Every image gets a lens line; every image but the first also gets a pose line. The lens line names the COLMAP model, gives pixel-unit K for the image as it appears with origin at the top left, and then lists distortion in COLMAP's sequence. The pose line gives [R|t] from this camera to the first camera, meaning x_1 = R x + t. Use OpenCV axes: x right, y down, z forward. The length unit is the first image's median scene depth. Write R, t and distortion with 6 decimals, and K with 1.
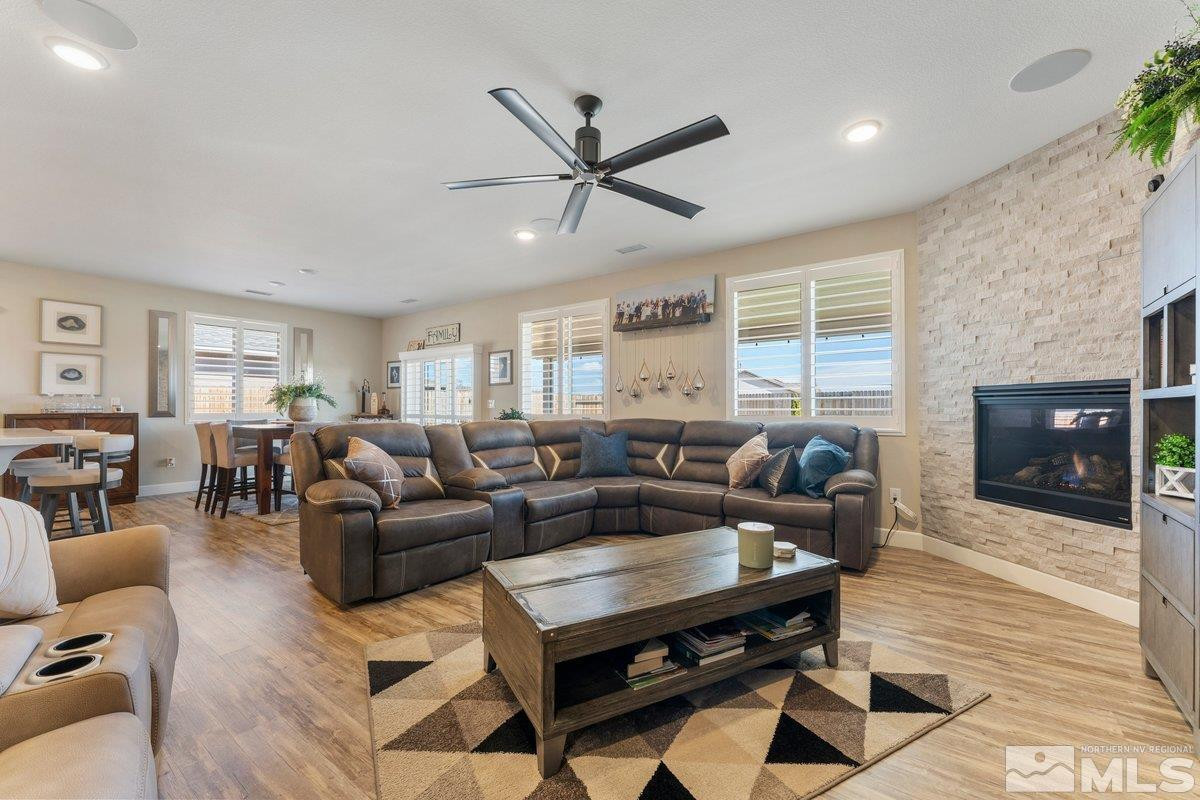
lens RADIAL K [[478.4, 0, 597.0], [0, 478.4, 405.6], [0, 0, 1]] dist [-0.001636, -0.000108]
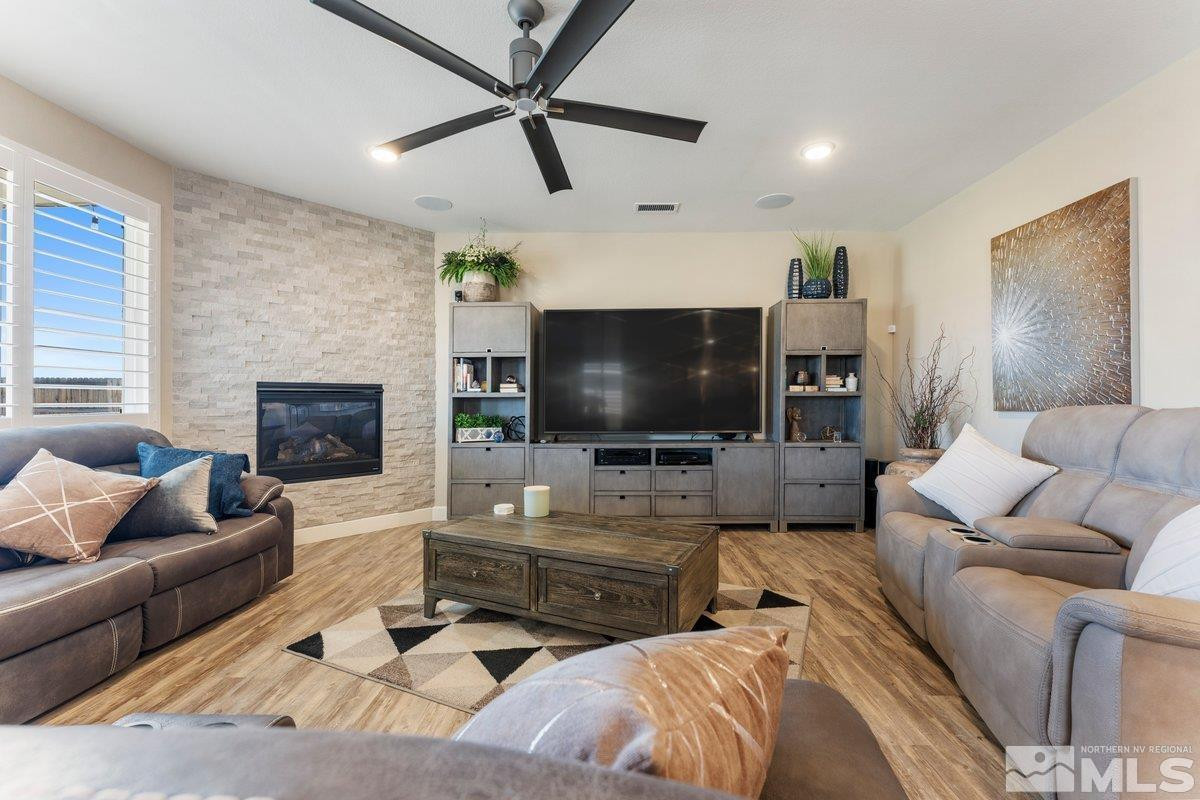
lens RADIAL K [[484.7, 0, 609.5], [0, 484.7, 401.7], [0, 0, 1]] dist [0.001190, 0.000055]
pose [[-0.598036, -0.001047, 0.801468, -0.332067], [-0.002274, 0.999997, -0.000391, 0.001909], [-0.801466, -0.002057, -0.598037, 0.623639]]
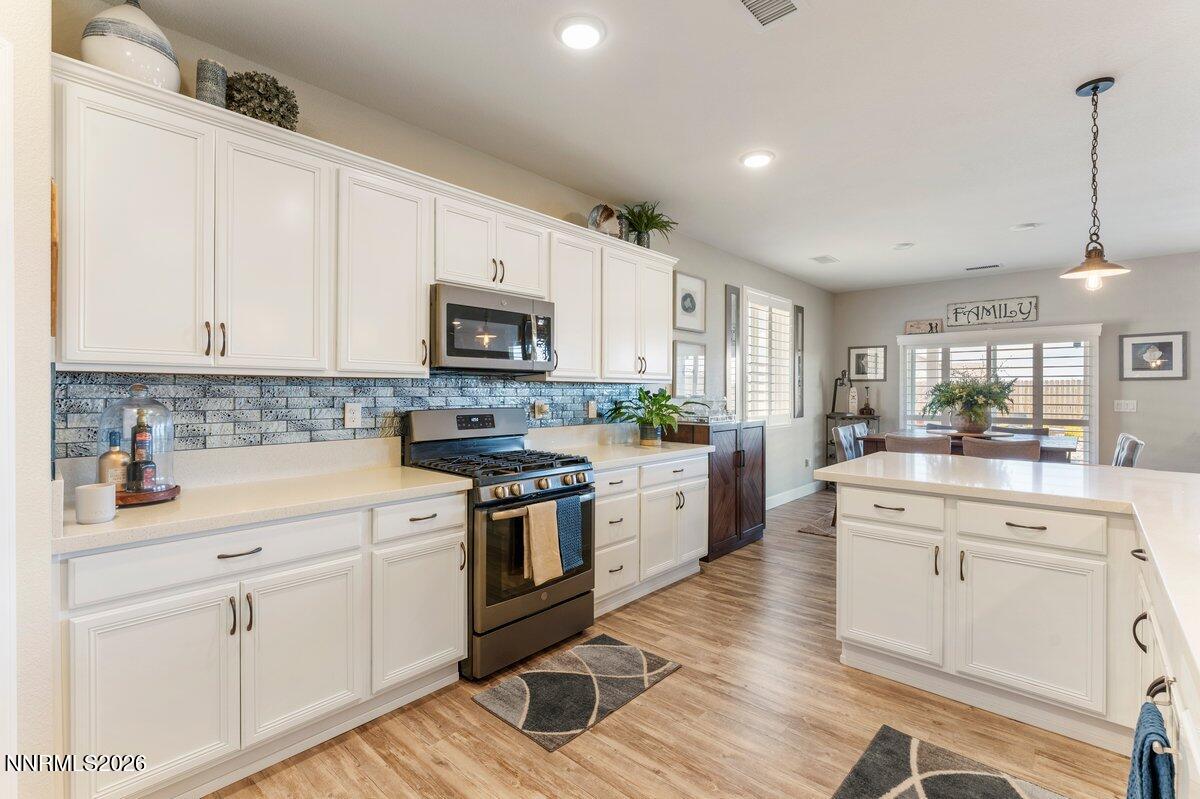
lens RADIAL K [[535.4, 0, 601.6], [0, 535.4, 391.6], [0, 0, 1]] dist [-0.000074, 0.000315]
pose [[0.995206, 0.002155, -0.097779, -1.187116], [-0.001588, 0.999981, 0.005876, -0.036123], [0.097790, -0.005693, 0.995191, 0.134201]]
